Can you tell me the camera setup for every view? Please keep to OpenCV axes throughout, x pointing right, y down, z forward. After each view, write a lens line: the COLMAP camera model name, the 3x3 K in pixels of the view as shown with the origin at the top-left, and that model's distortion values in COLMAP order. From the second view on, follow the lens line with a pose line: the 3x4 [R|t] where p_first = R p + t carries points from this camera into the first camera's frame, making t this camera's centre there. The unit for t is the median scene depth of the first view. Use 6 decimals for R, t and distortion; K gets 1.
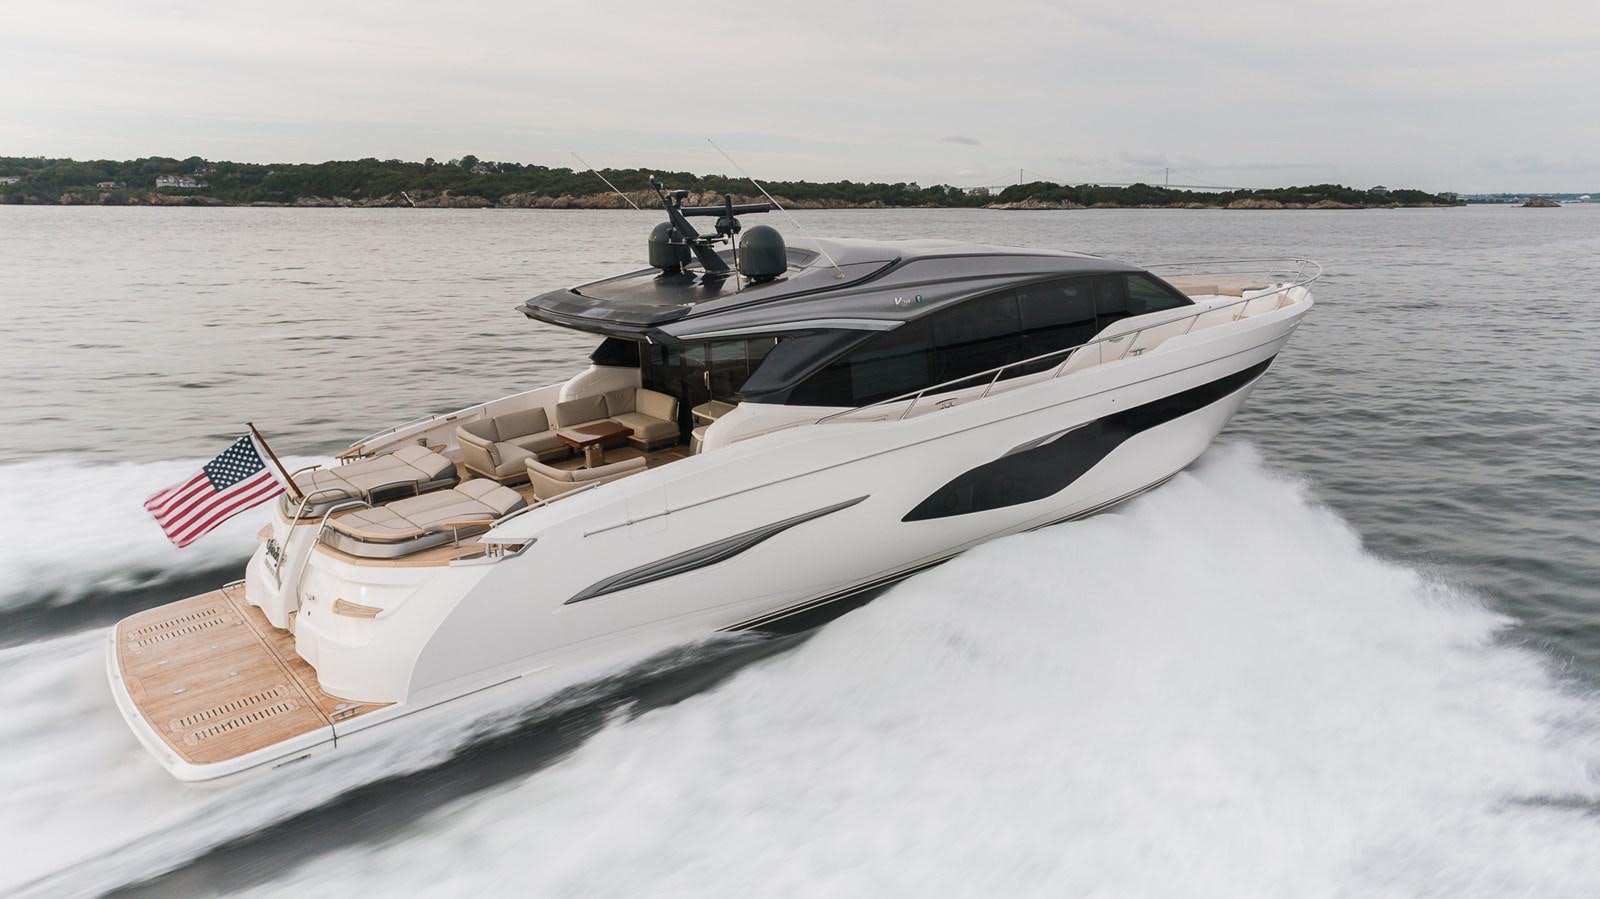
lens RADIAL K [[1094.3, 0, 815.8], [0, 1094.3, 432.7], [0, 0, 1]] dist [0.034062, 0.002294]
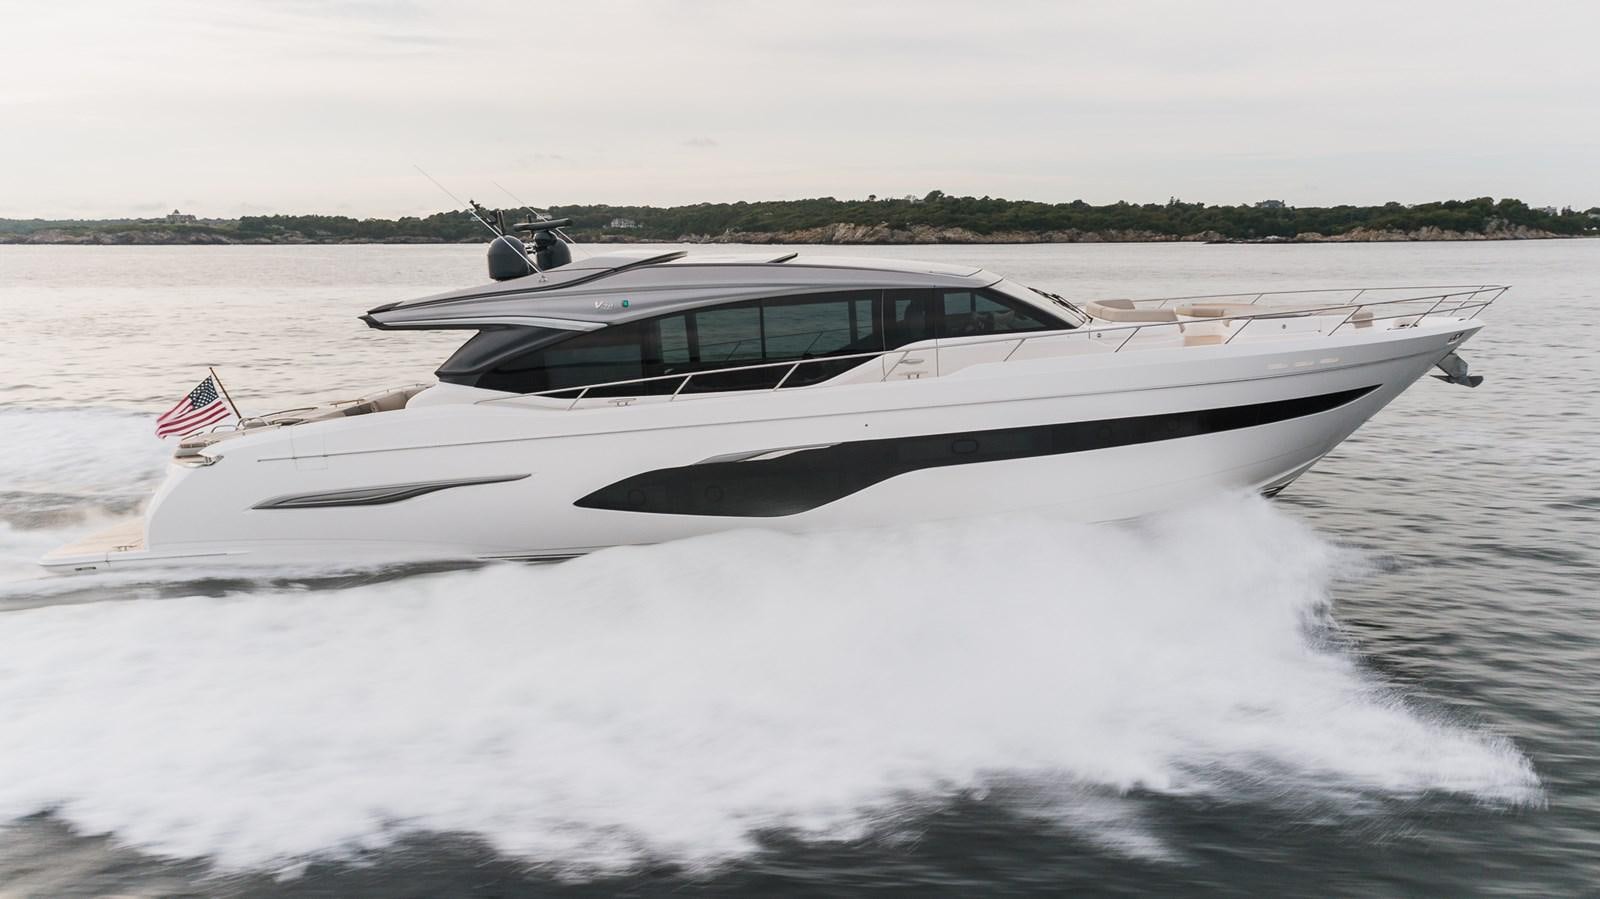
lens RADIAL K [[1094.3, 0, 796.3], [0, 1094.3, 449.6], [0, 0, 1]] dist [0.034062, 0.002294]
pose [[0.734783, 0.109902, -0.669339, 0.991296], [-0.122120, 0.992096, 0.028837, -0.034763], [0.667218, 0.060551, 0.742397, 0.350185]]
